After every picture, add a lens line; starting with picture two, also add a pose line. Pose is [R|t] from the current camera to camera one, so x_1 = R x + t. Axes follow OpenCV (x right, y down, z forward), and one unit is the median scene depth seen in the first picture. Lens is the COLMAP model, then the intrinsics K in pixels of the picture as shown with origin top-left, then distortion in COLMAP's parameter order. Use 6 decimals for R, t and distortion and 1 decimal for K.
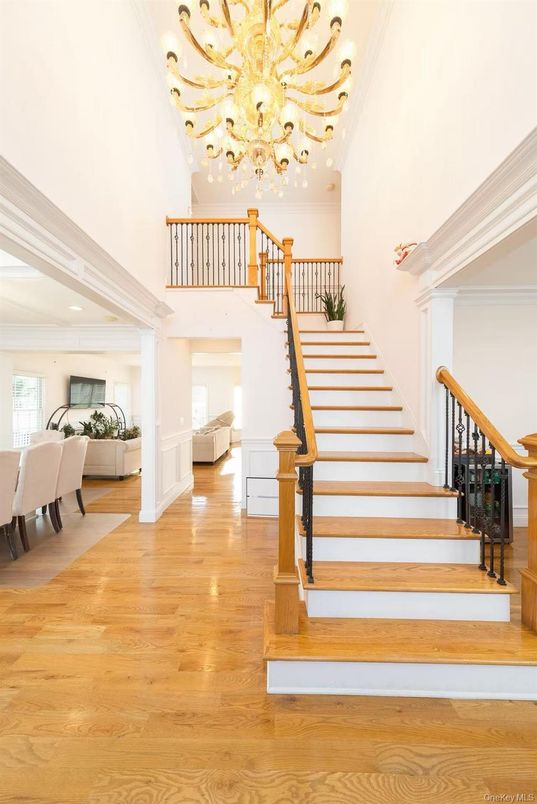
lens RADIAL K [[280.8, 0, 269.1], [0, 280.8, 397.3], [0, 0, 1]] dist [-0.000208, -0.000062]
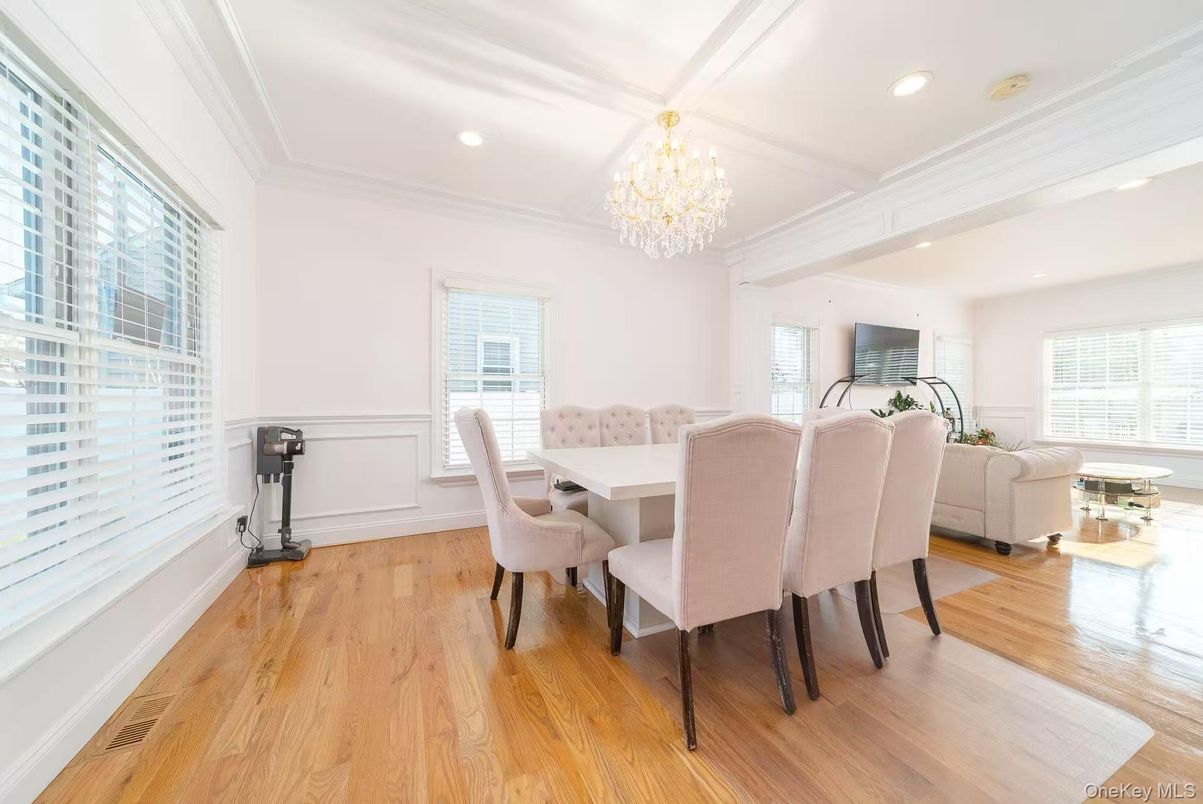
lens RADIAL K [[420.1, 0, 597.7], [0, 420.1, 393.8], [0, 0, 1]] dist [-0.000208, -0.000062]
pose [[0.430503, 0.002335, -0.902586, -0.358683], [0.007039, 0.999958, 0.005945, 0.101360], [0.902562, -0.008913, 0.430468, 0.374340]]
